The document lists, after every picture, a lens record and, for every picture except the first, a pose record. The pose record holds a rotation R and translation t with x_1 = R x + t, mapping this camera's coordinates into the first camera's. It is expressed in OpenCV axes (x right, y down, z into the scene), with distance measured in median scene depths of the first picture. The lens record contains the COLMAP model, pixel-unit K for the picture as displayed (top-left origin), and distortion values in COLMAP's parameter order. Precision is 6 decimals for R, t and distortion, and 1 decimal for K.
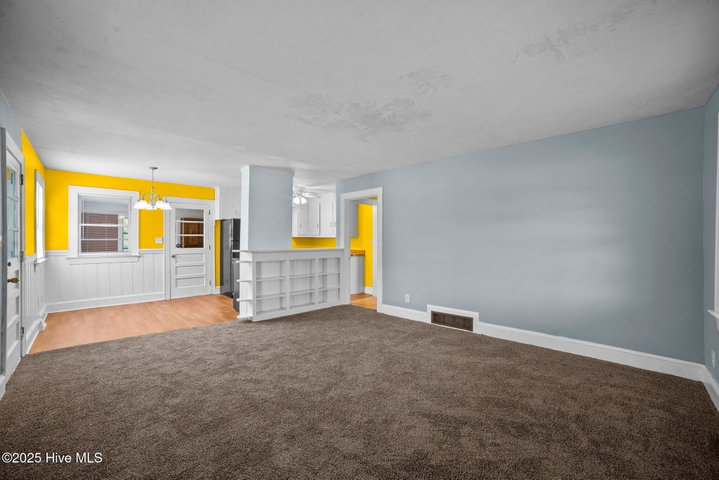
lens RADIAL K [[299.2, 0, 363.6], [0, 299.2, 241.7], [0, 0, 1]] dist [-0.066398, 0.008439]
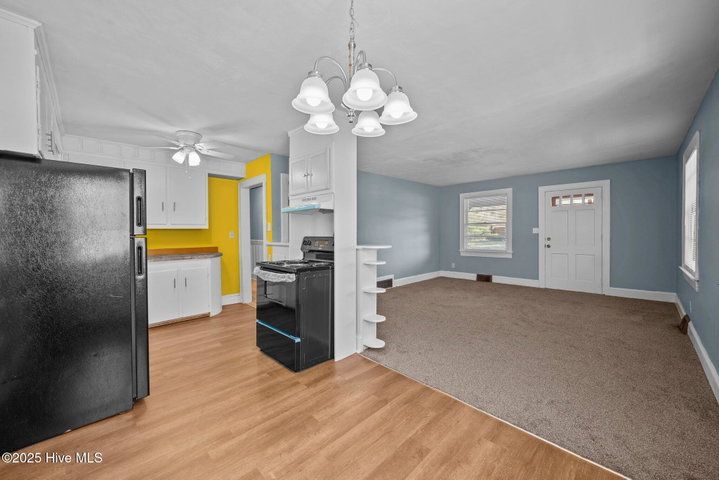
lens RADIAL K [[285.6, 0, 361.1], [0, 285.6, 233.3], [0, 0, 1]] dist [-0.011281, 0.000983]
pose [[-0.003511, -0.007678, 0.999964, -0.949813], [0.013232, 0.999883, 0.007724, -0.005146], [-0.999906, 0.013258, -0.003409, 0.926858]]
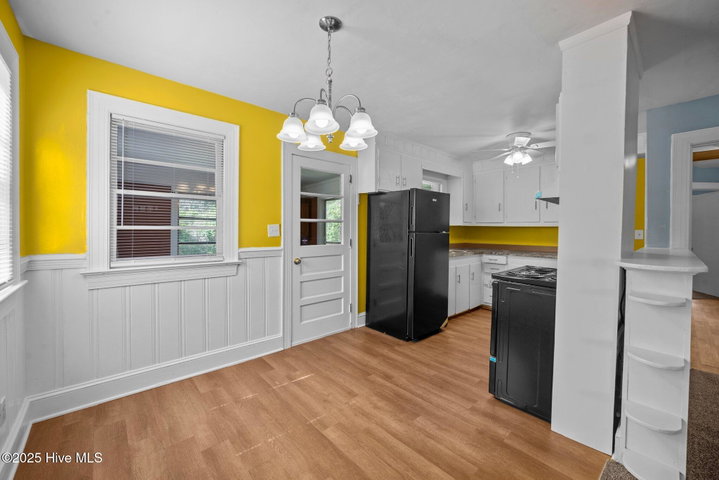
lens RADIAL K [[285.6, 0, 347.6], [0, 285.6, 233.6], [0, 0, 1]] dist [-0.011281, 0.000983]
pose [[0.997504, 0.003526, -0.070515, -0.641462], [-0.002911, 0.999957, 0.008825, -0.004013], [0.070543, -0.008598, 0.997472, 0.612860]]
